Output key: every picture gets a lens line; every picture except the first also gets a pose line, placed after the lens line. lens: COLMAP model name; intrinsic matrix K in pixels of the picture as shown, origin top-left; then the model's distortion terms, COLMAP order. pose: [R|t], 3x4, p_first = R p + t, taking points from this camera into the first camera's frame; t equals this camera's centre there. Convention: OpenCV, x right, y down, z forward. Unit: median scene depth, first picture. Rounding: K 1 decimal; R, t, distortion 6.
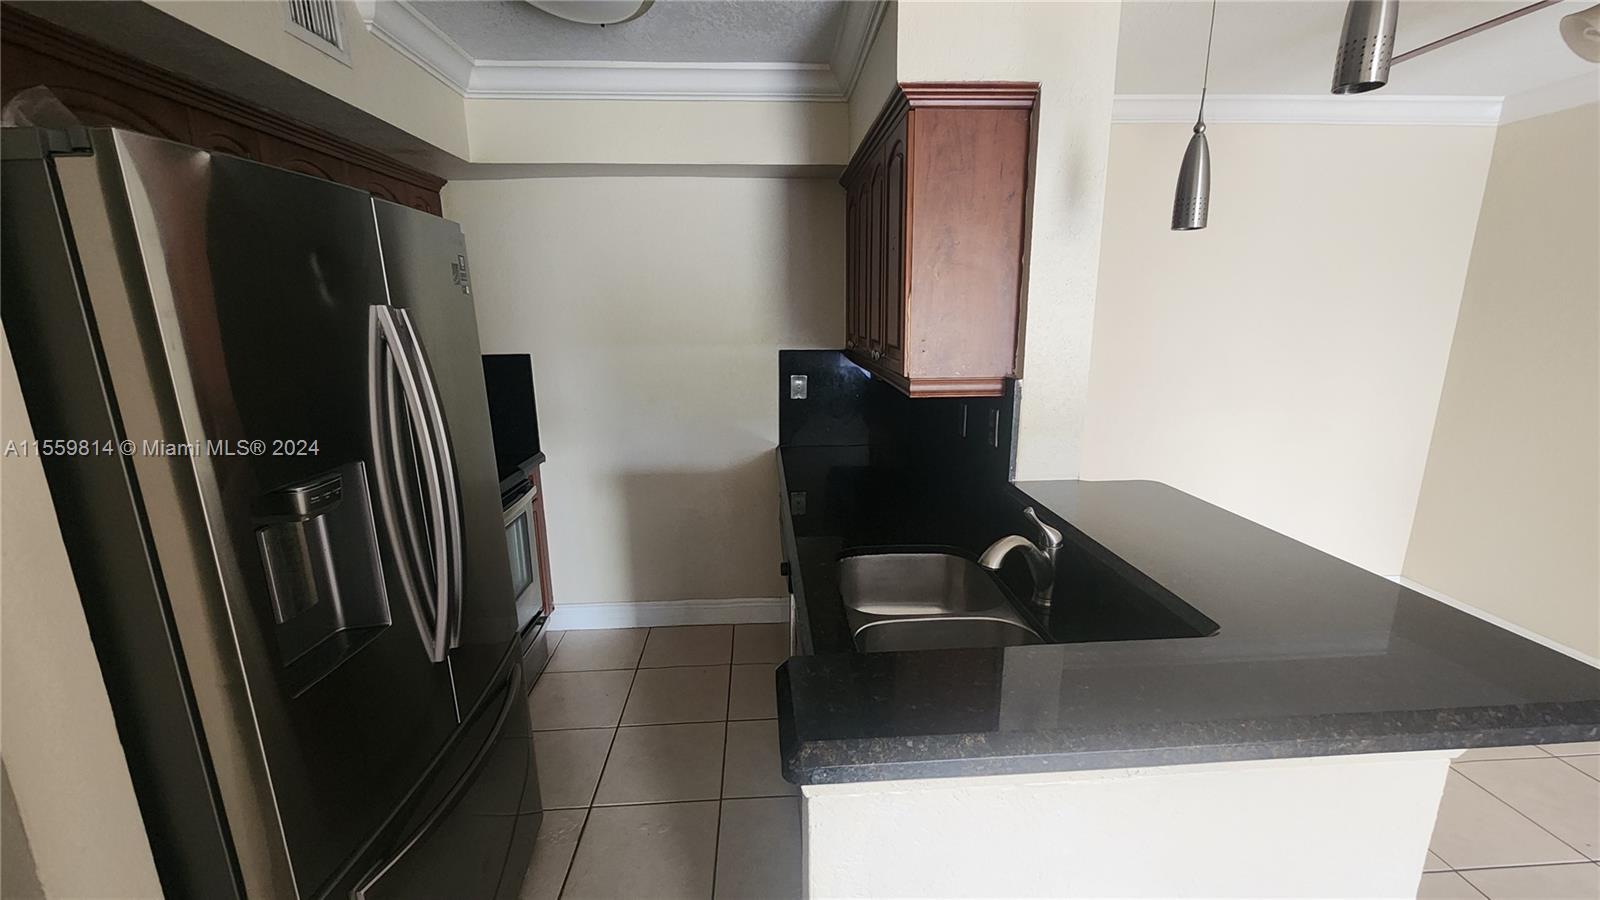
lens RADIAL K [[656.2, 0, 800.0], [0, 656.2, 450.0], [0, 0, 1]] dist [-0.009029, -0.000005]
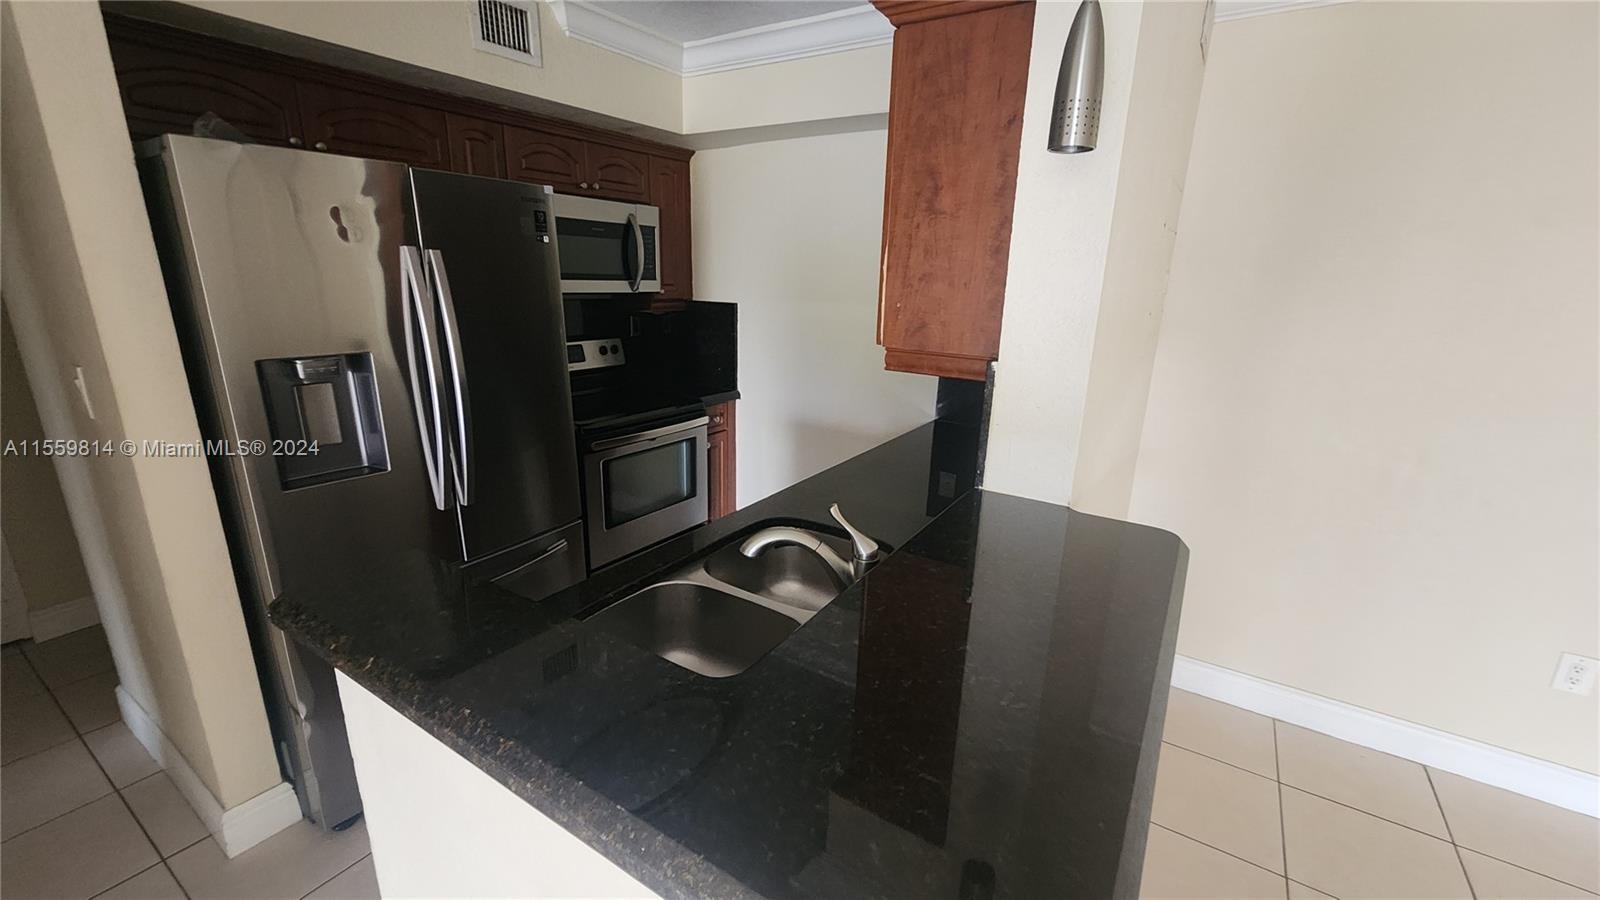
lens RADIAL K [[650.4, 0, 800.0], [0, 650.4, 450.0], [0, 0, 1]] dist [-0.001111, 0.000021]
pose [[0.800269, 0.190946, -0.568427, 0.630505], [-0.161226, 0.981555, 0.102739, -0.049536], [0.577560, 0.009427, 0.816294, 0.239793]]
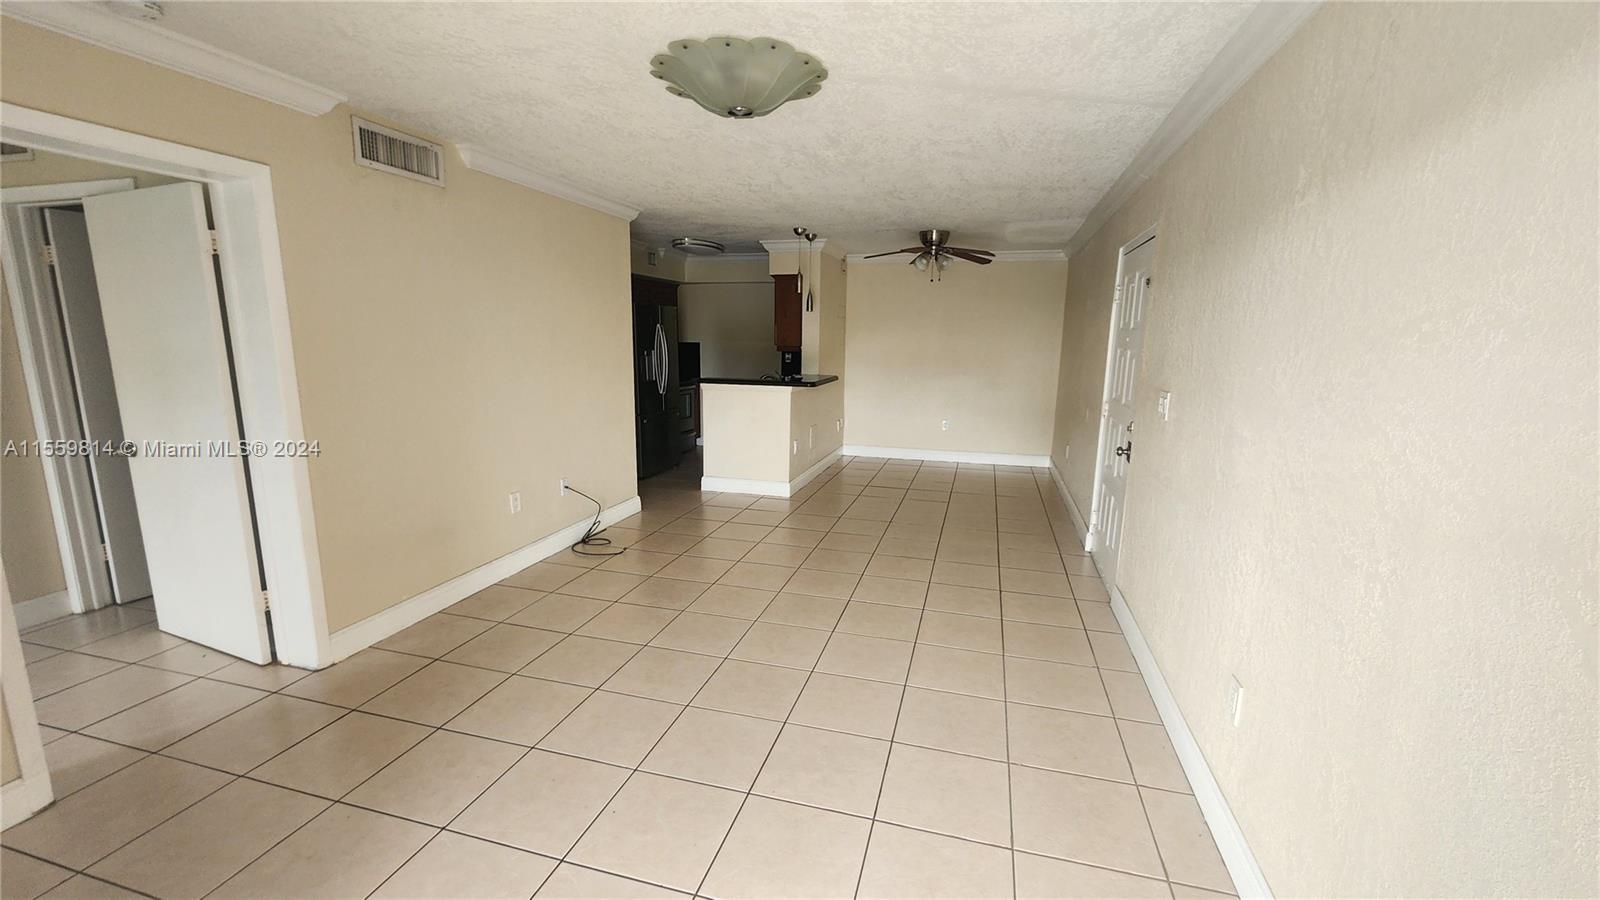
lens RADIAL K [[656.2, 0, 800.0], [0, 656.2, 450.0], [0, 0, 1]] dist [-0.009029, -0.000005]
pose [[0.944760, 0.075137, -0.319033, 1.663237], [-0.090656, 0.995300, -0.034055, 0.658807], [0.314975, 0.061096, 0.947131, -2.722602]]
